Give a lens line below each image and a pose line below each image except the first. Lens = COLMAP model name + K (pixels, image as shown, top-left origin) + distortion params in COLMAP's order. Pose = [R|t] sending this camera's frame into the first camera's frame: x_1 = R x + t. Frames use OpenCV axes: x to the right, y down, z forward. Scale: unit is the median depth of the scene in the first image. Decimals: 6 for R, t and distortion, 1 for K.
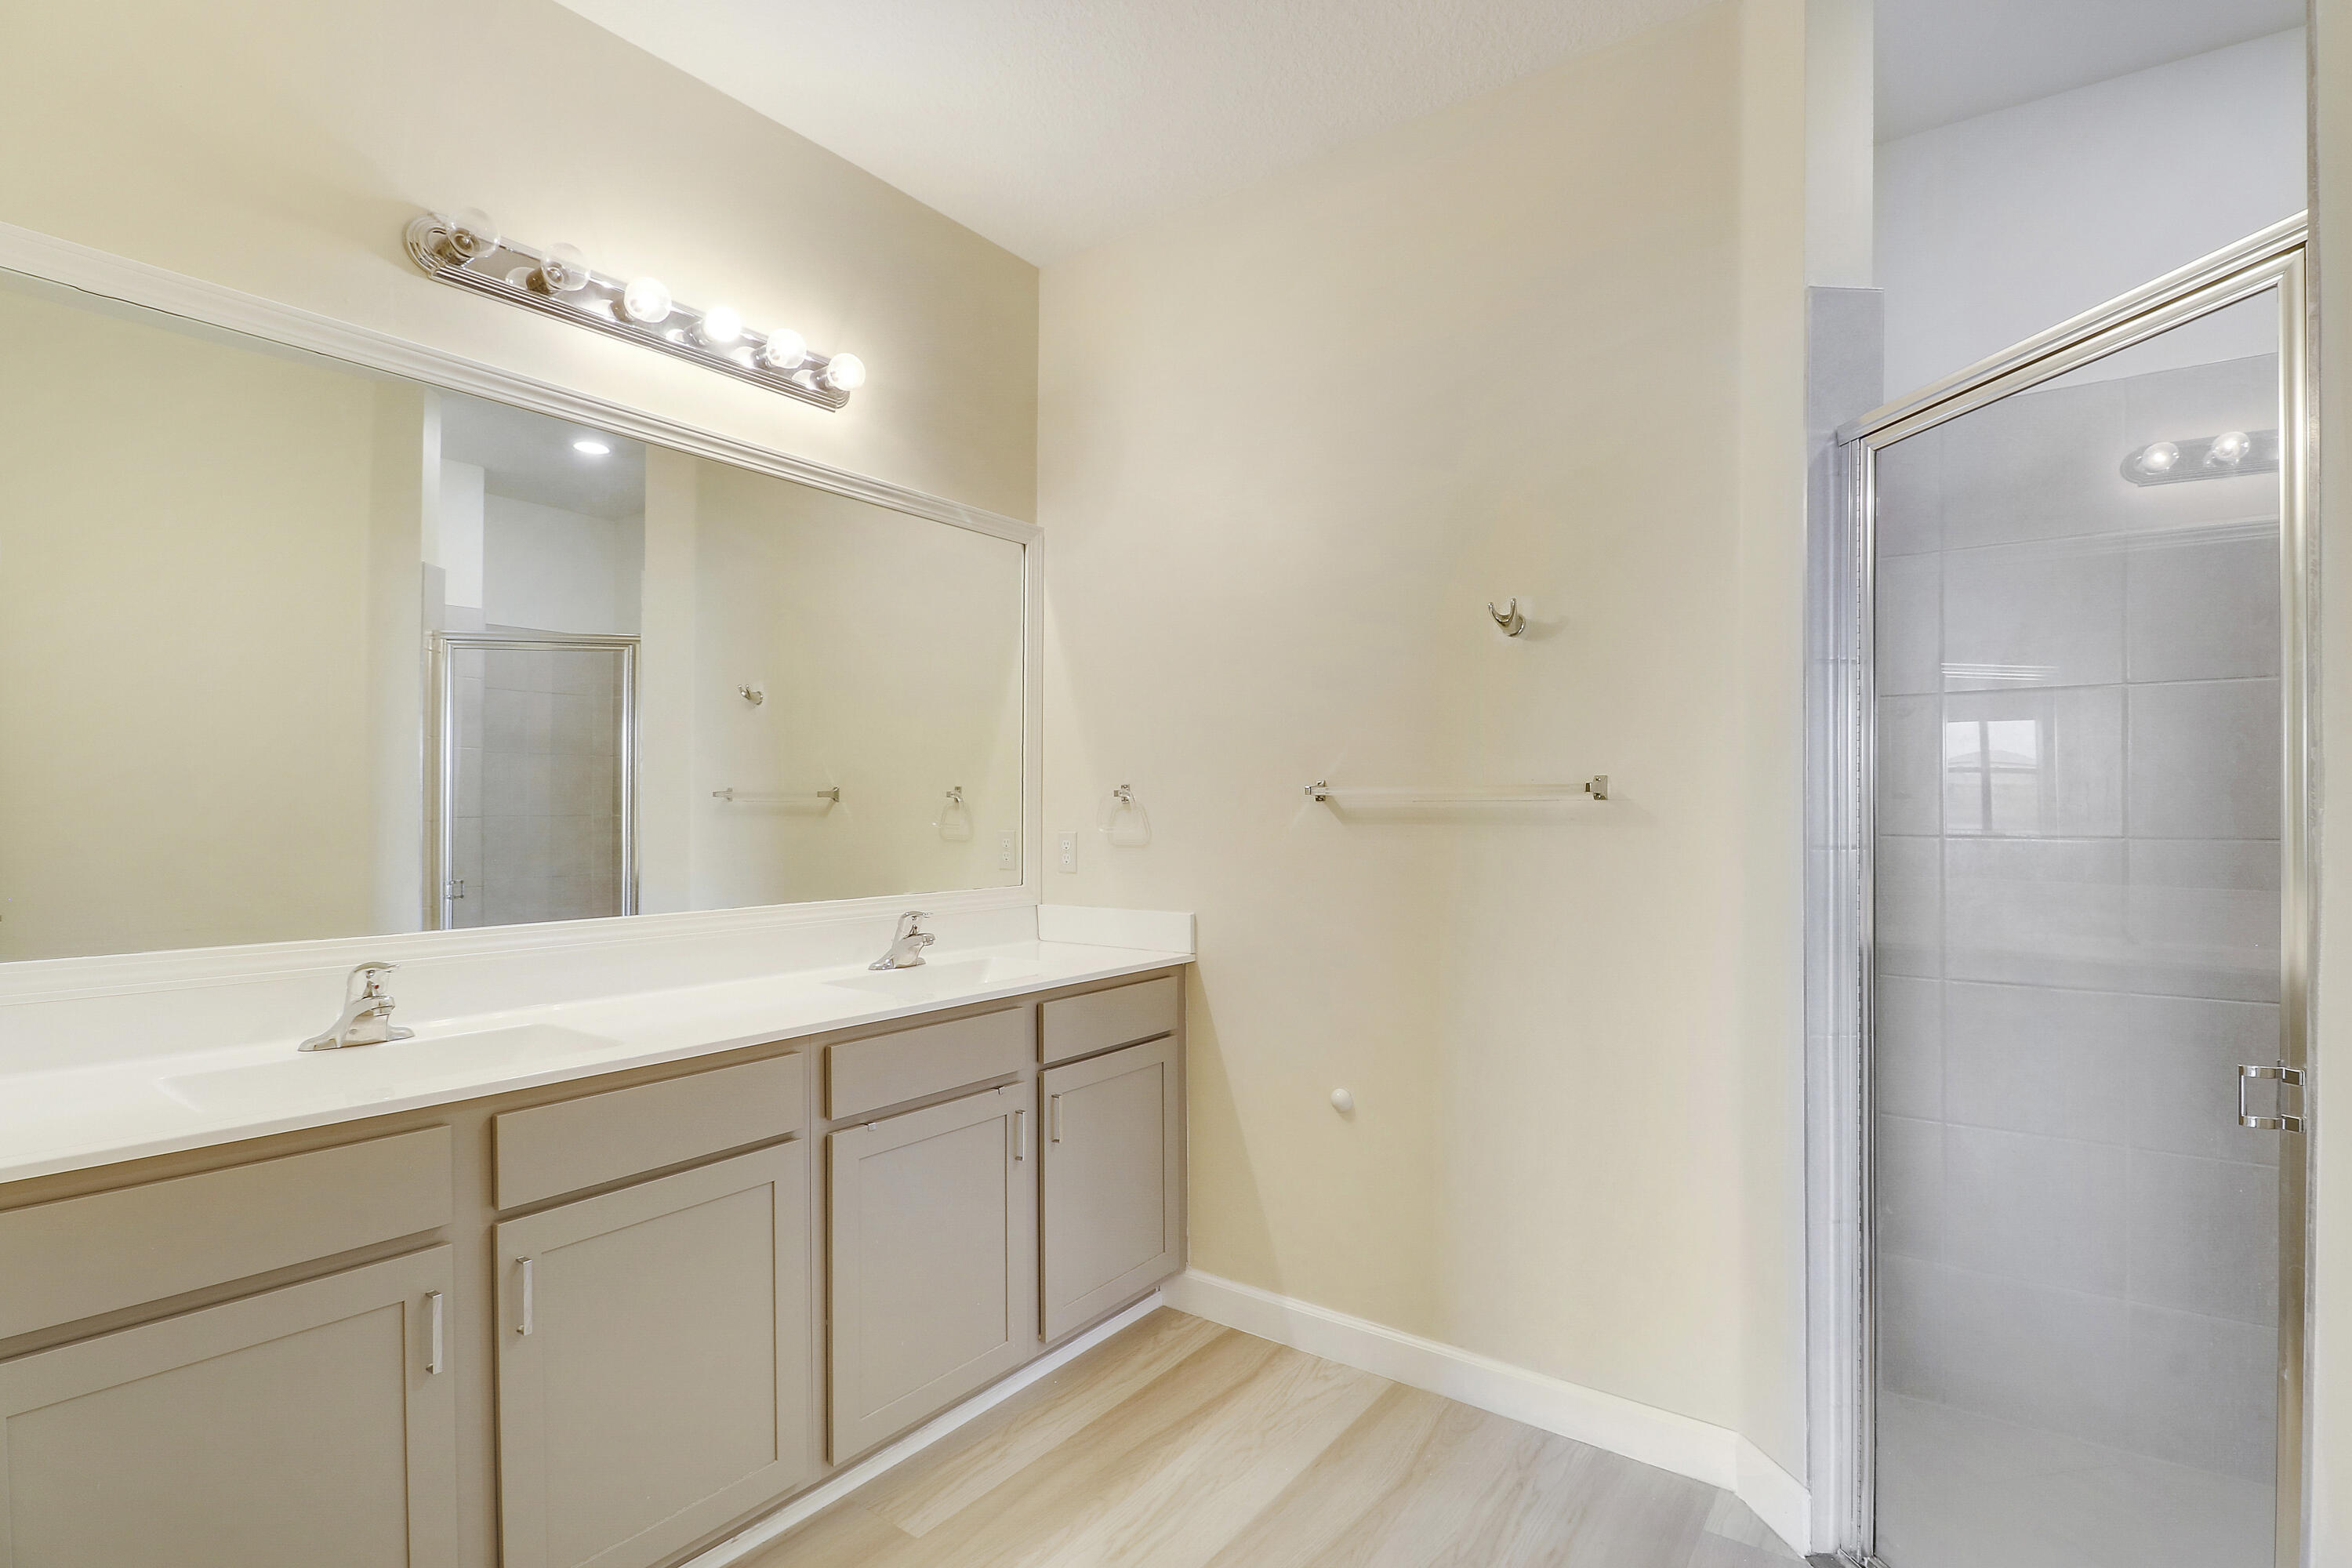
lens RADIAL K [[1115.6, 0, 1185.5], [0, 1115.6, 769.7], [0, 0, 1]] dist [-0.006220, -0.000635]
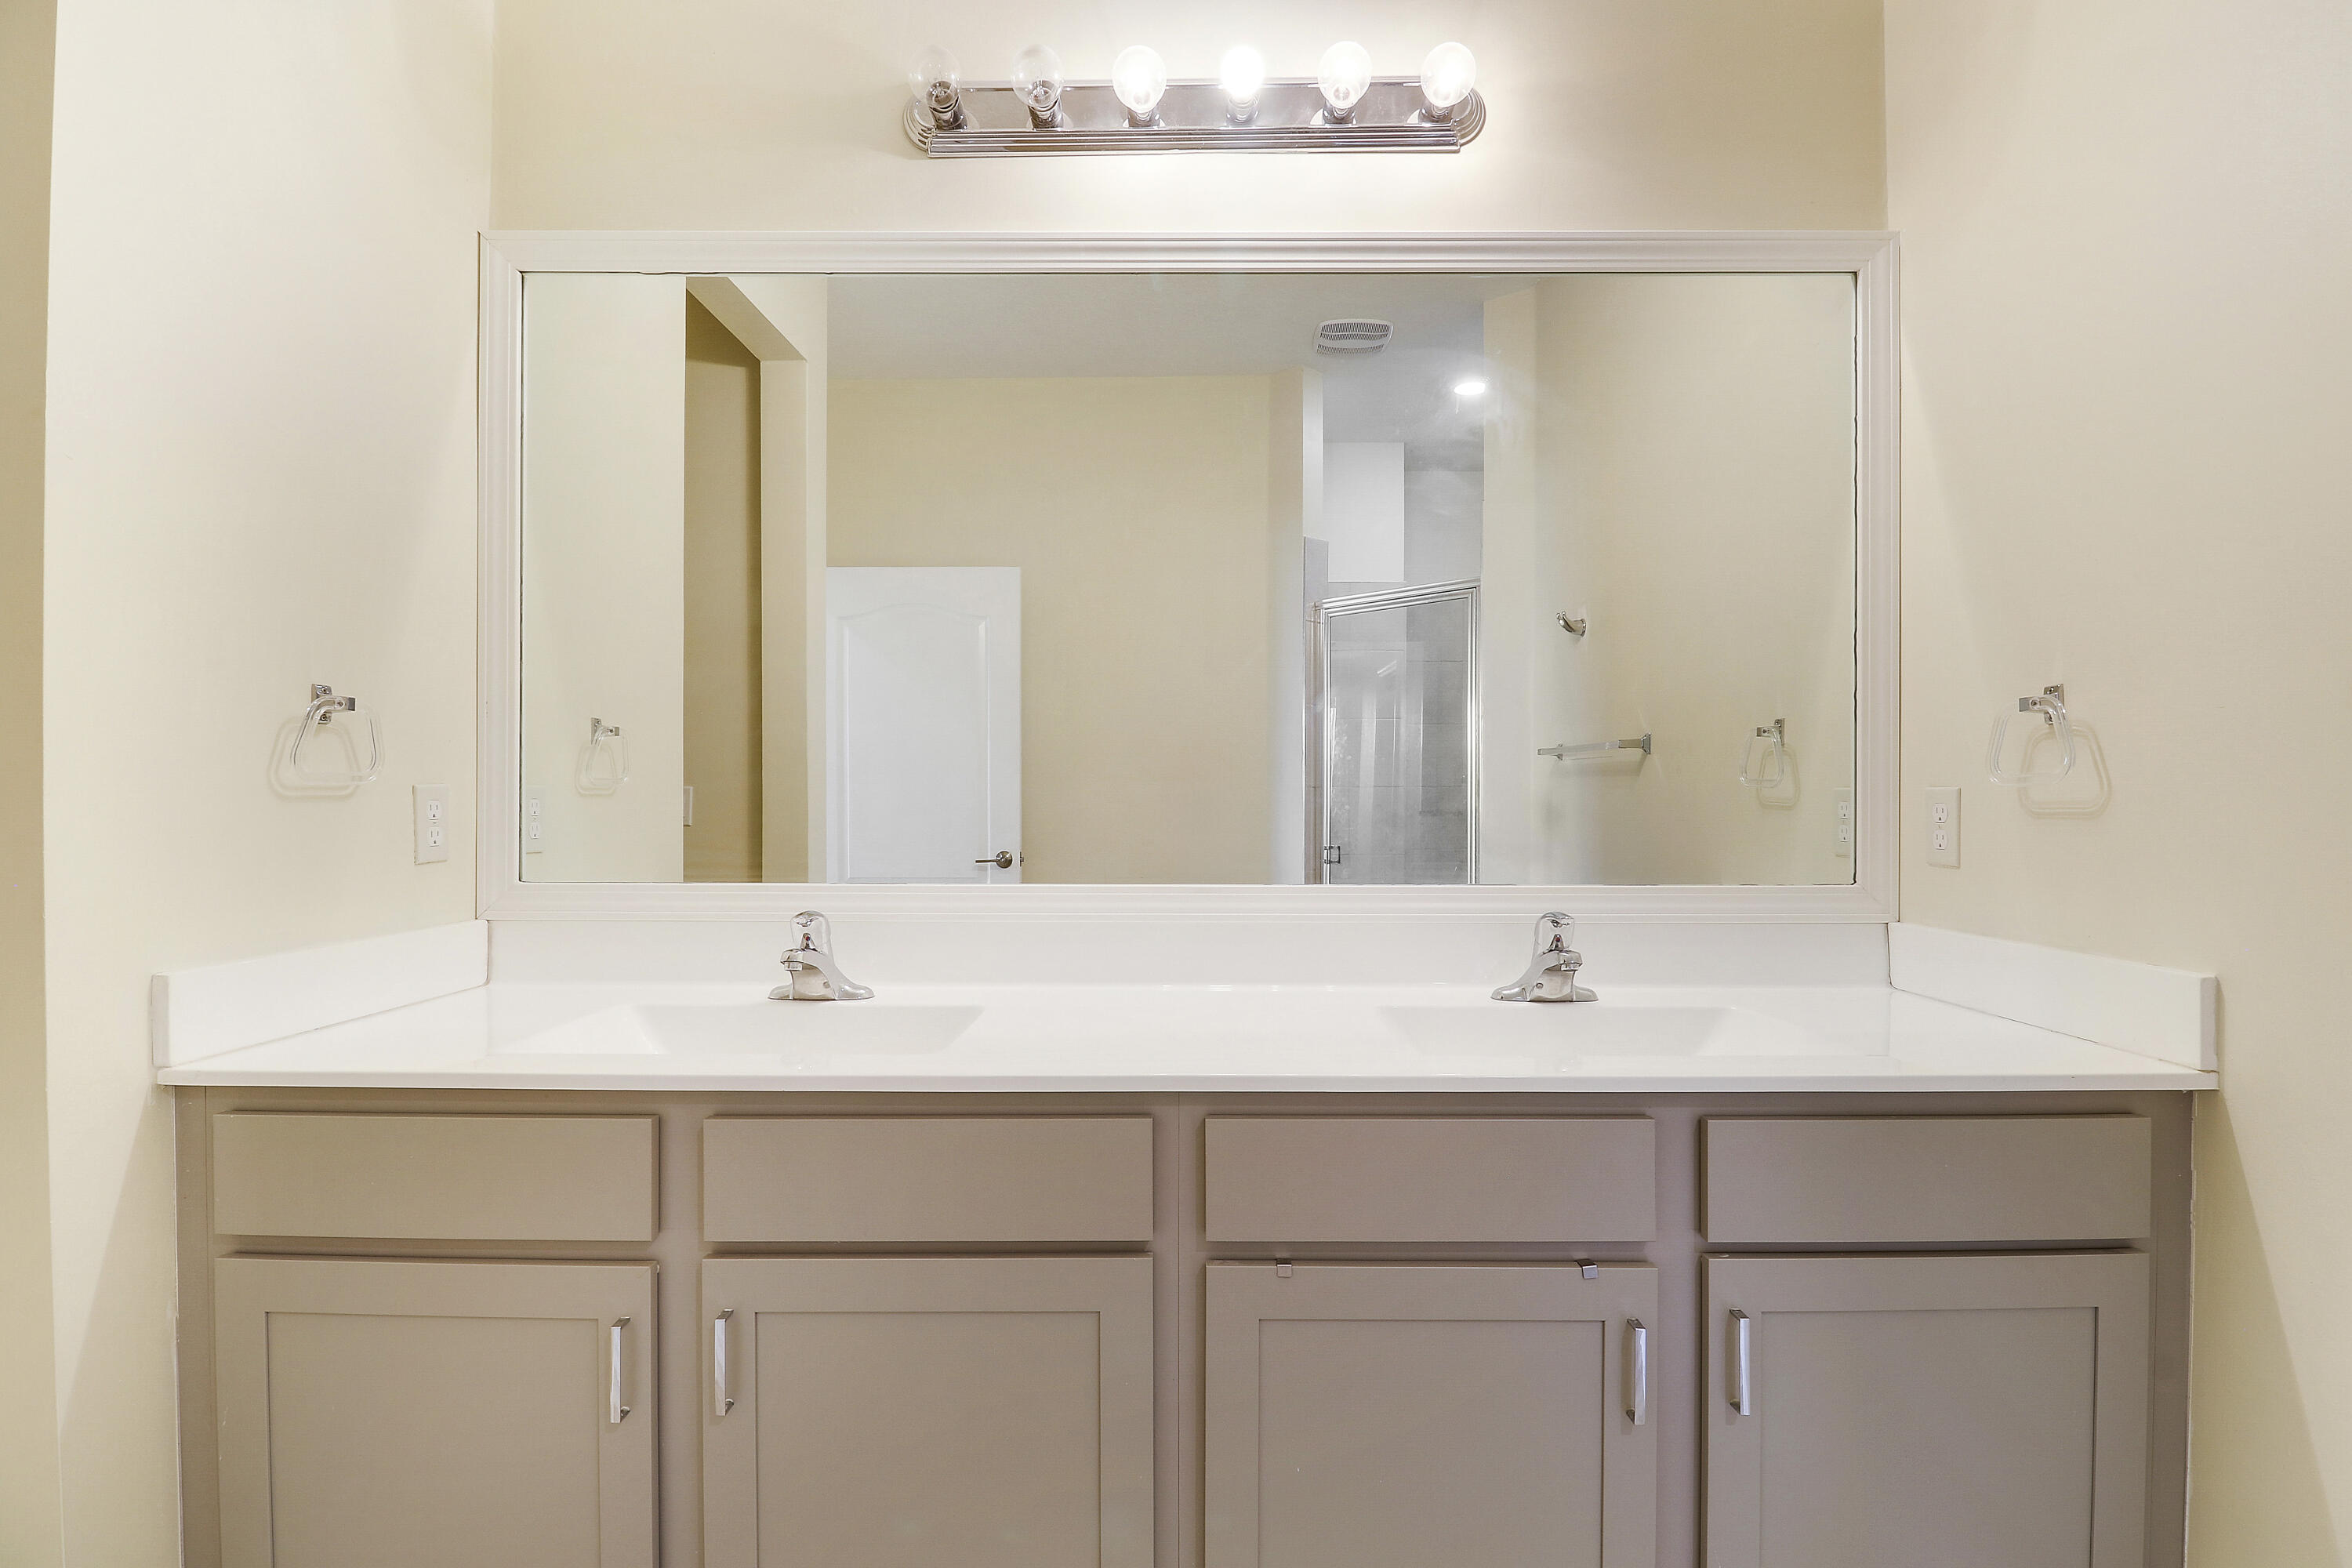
lens RADIAL K [[1091.7, 0, 1192.0], [0, 1091.7, 790.5], [0, 0, 1]] dist [-0.008700, -0.000840]
pose [[0.589398, -0.003030, -0.807837, 0.106842], [0.027619, 0.999484, 0.016401, 0.042609], [0.807371, -0.031978, 0.589177, 0.452878]]
